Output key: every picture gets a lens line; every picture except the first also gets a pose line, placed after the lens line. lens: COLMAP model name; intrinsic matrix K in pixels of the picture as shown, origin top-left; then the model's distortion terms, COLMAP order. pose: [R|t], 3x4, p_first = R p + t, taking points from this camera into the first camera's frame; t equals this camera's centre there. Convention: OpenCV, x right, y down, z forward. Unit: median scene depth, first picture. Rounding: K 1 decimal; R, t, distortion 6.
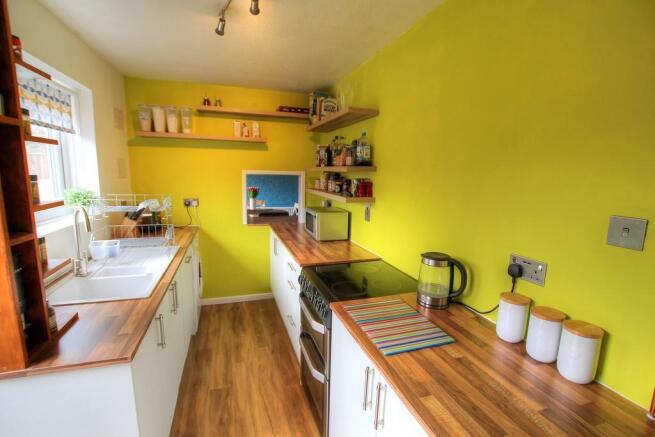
lens RADIAL K [[303.2, 0, 329.0], [0, 303.2, 220.7], [0, 0, 1]] dist [-0.030340, 0.000705]
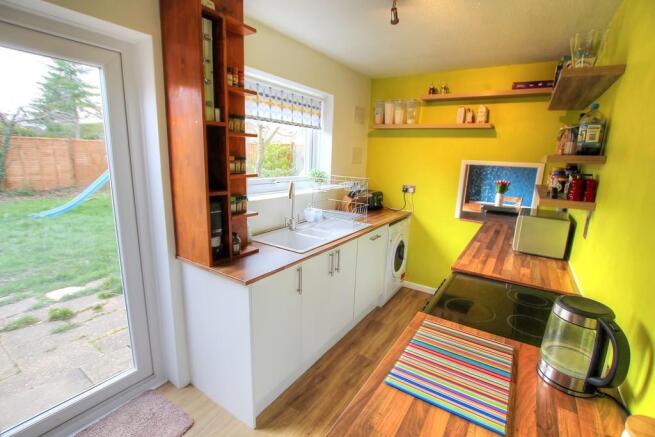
lens RADIAL K [[303.2, 0, 329.0], [0, 303.2, 220.7], [0, 0, 1]] dist [-0.030340, 0.000705]
pose [[0.615504, 0.167241, -0.770185, 0.257316], [-0.145909, 0.984514, 0.097175, -0.016305], [0.774510, 0.052565, 0.630374, 0.137742]]
